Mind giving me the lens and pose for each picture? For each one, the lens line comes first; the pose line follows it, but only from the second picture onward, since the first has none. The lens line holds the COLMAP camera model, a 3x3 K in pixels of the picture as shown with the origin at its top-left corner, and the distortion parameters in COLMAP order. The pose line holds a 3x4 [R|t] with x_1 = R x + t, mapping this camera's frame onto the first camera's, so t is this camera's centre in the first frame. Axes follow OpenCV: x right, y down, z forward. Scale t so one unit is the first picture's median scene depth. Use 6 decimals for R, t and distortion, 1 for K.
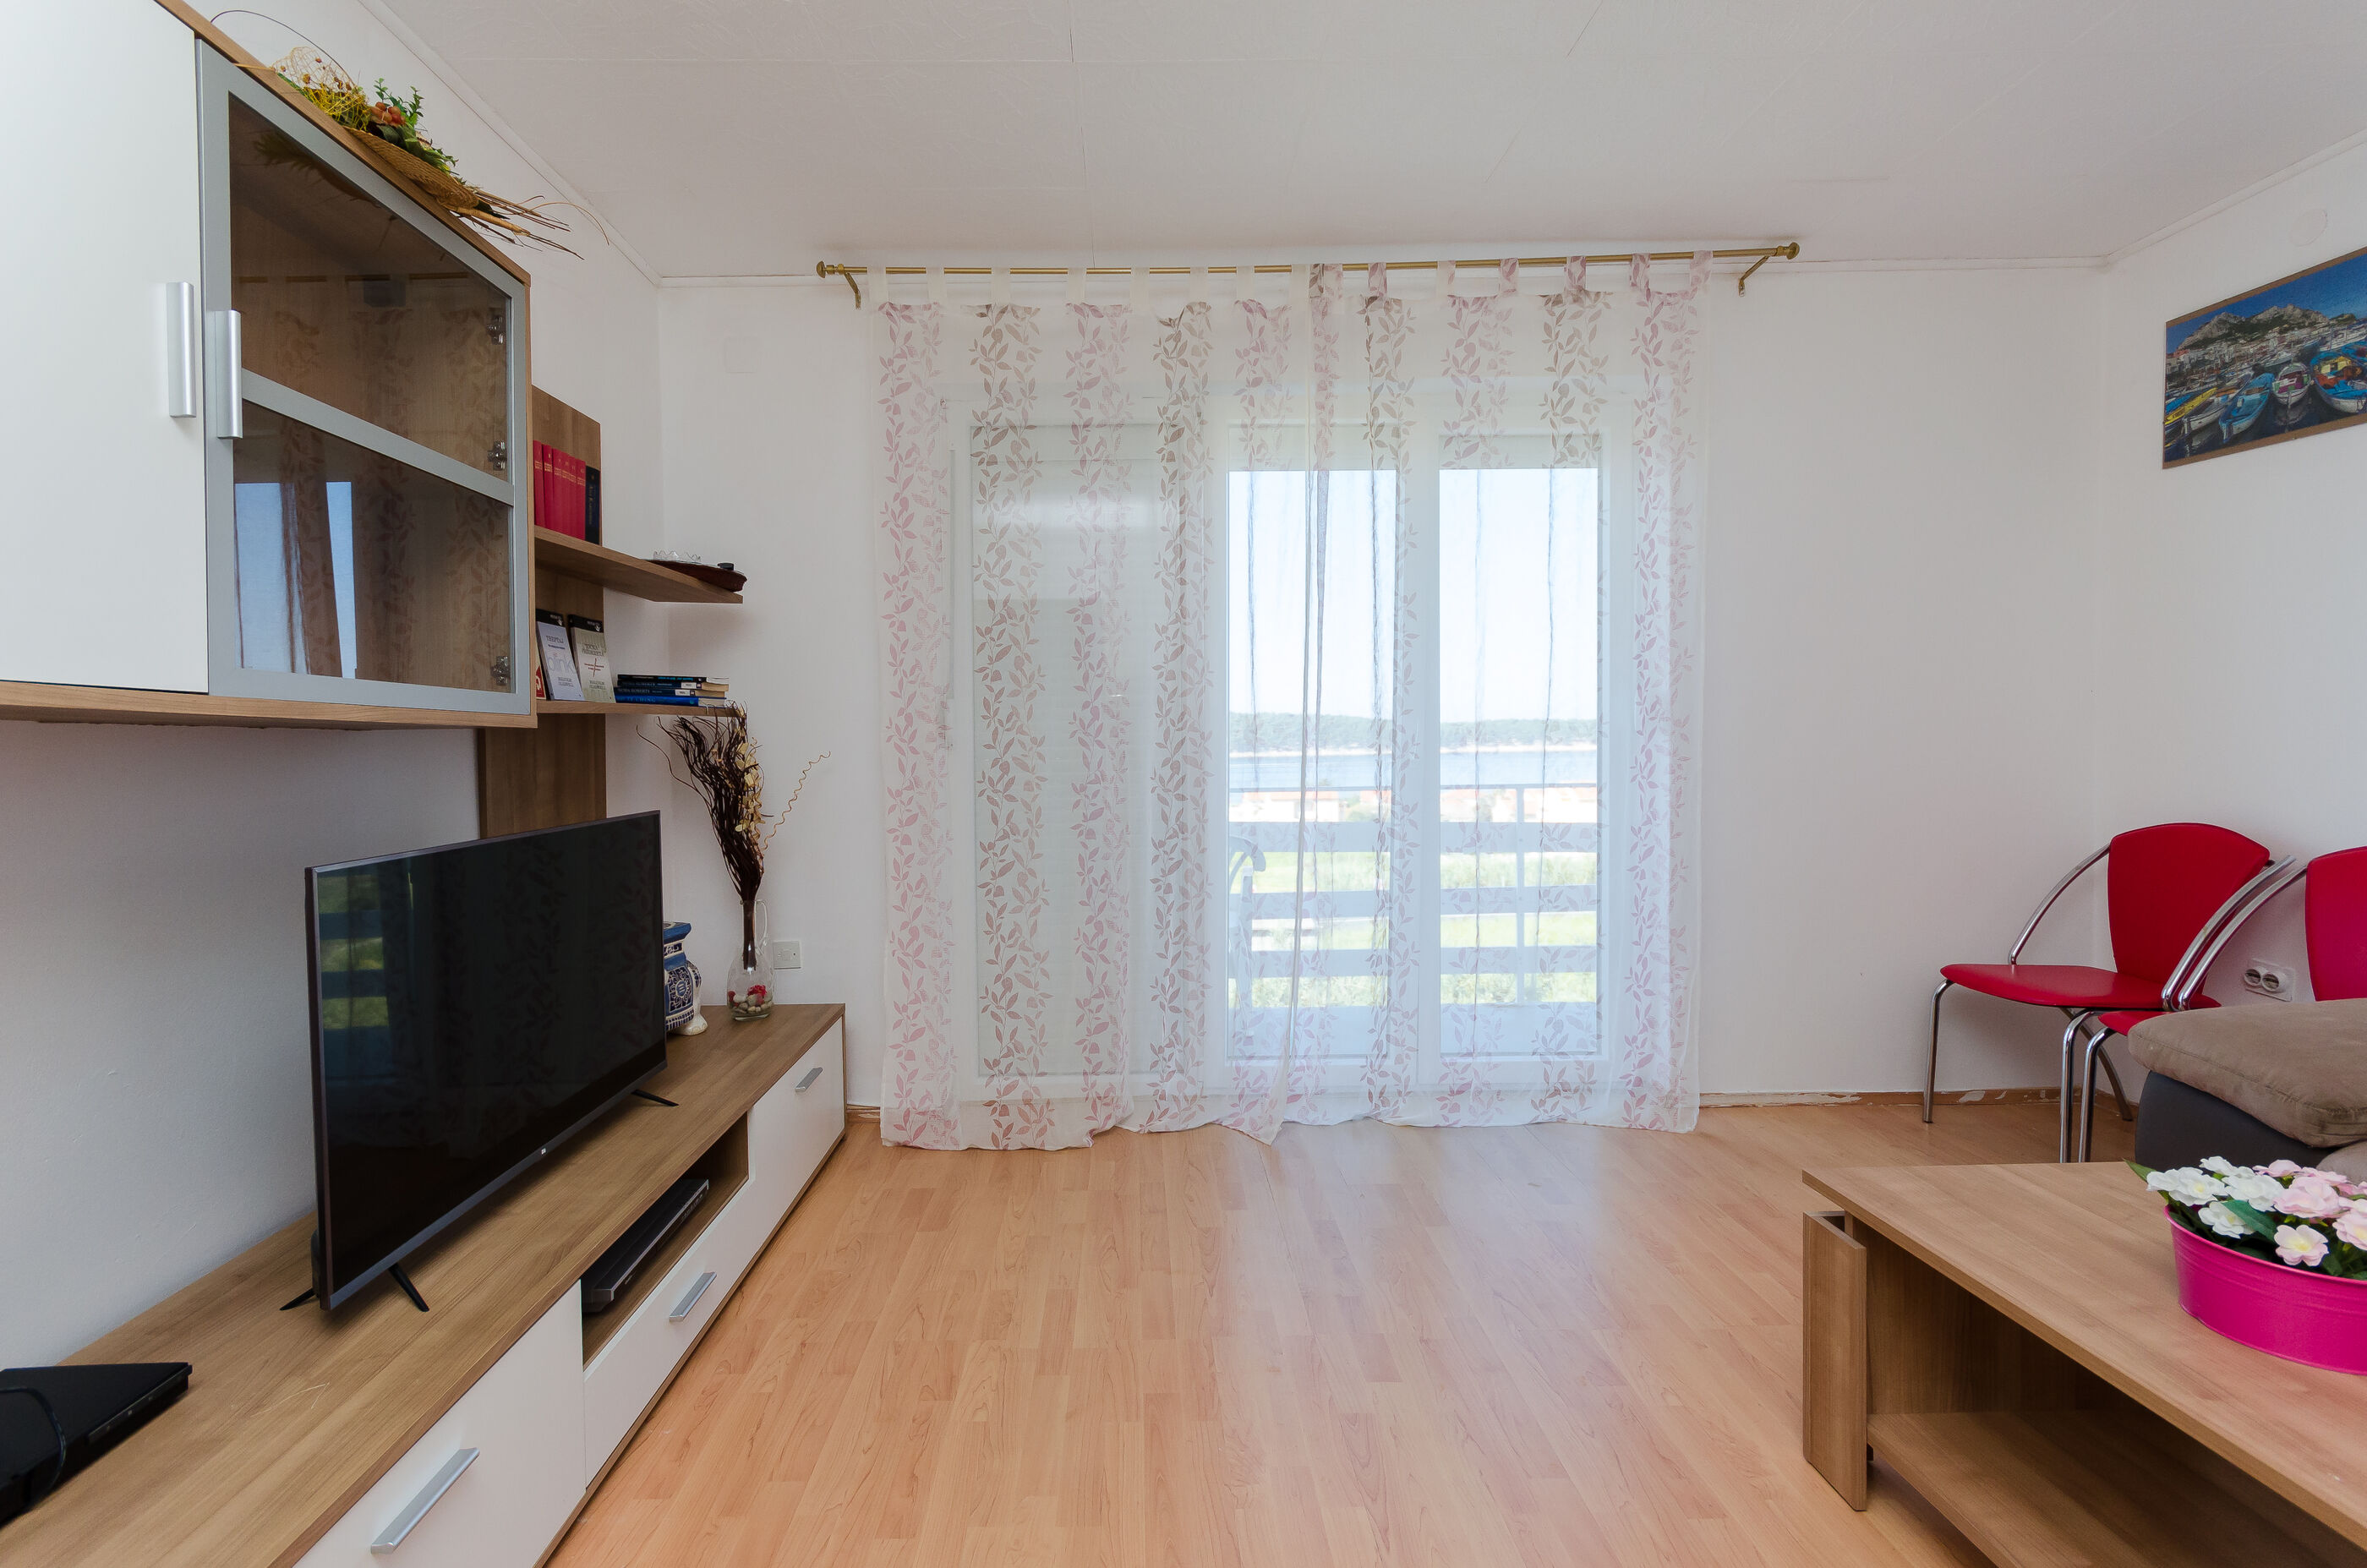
lens RADIAL K [[1056.7, 0, 1135.4], [0, 1056.7, 758.9], [0, 0, 1]] dist [0.007111, -0.000097]
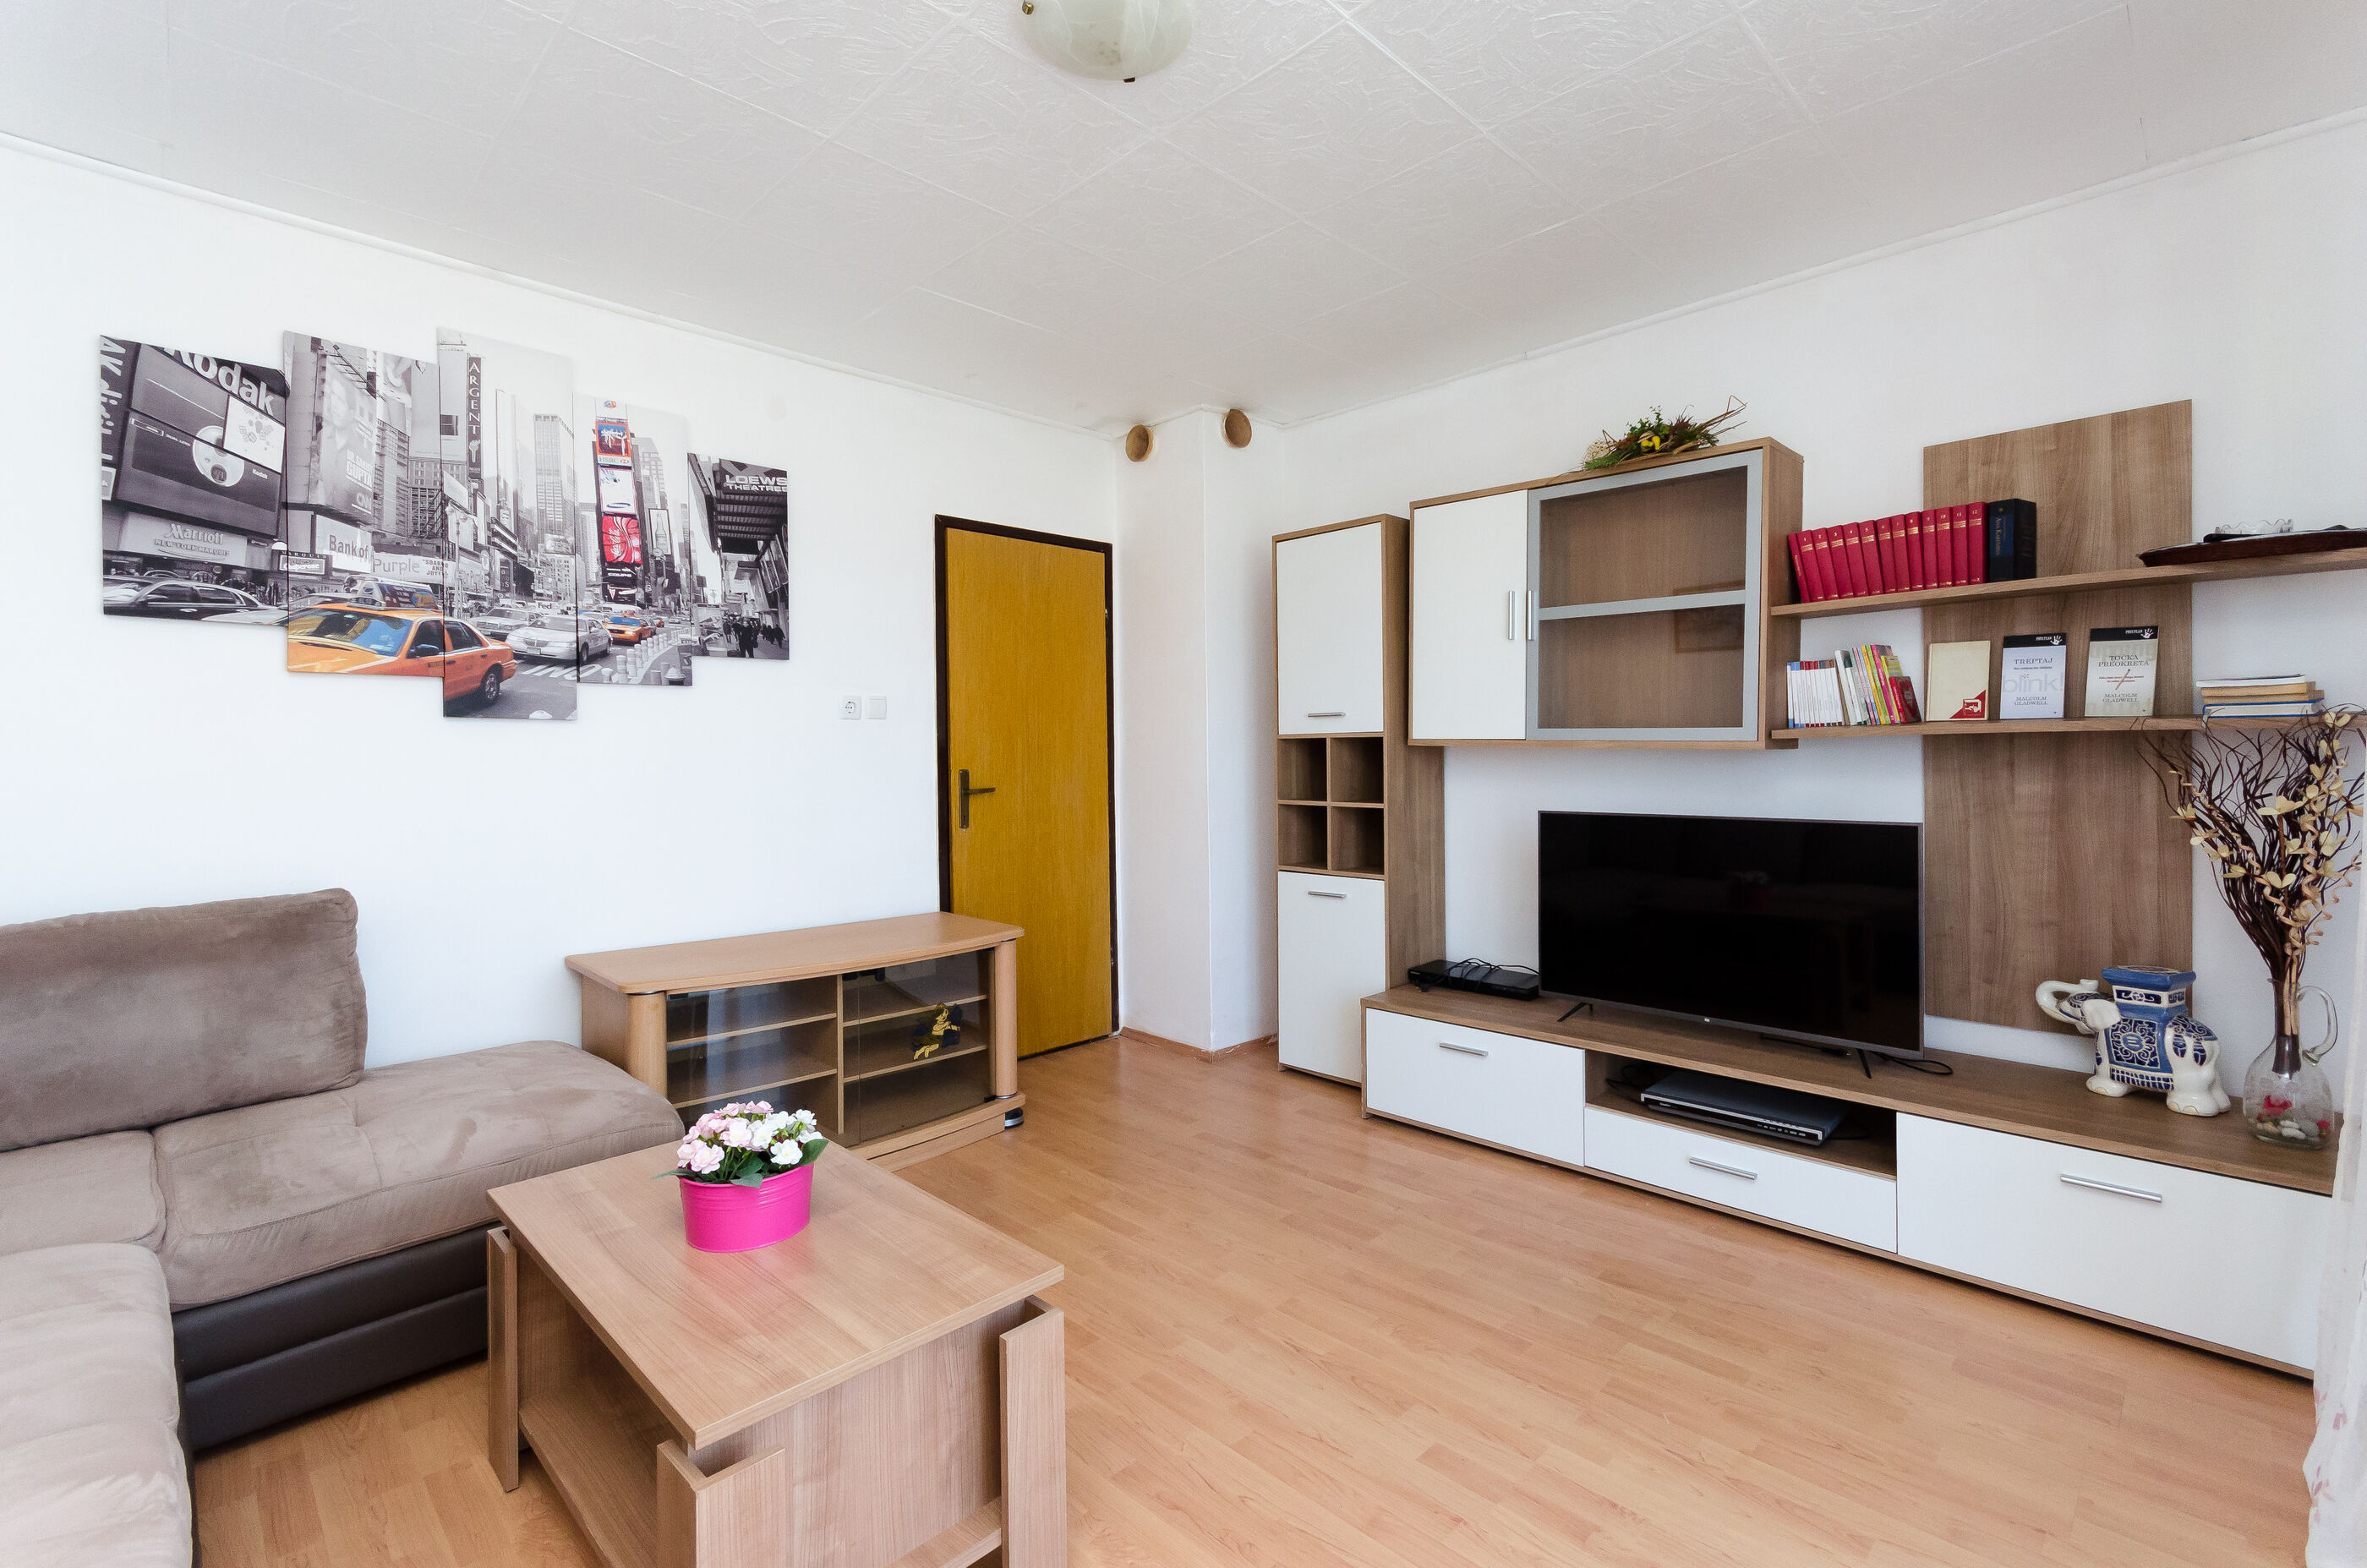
lens RADIAL K [[1056.7, 0, 1135.4], [0, 1056.7, 758.9], [0, 0, 1]] dist [0.007111, -0.000097]
pose [[-0.732843, 0.023364, -0.679997, 0.619512], [0.004036, 0.999542, 0.029994, -0.038732], [0.680386, 0.019237, -0.732601, 0.874044]]
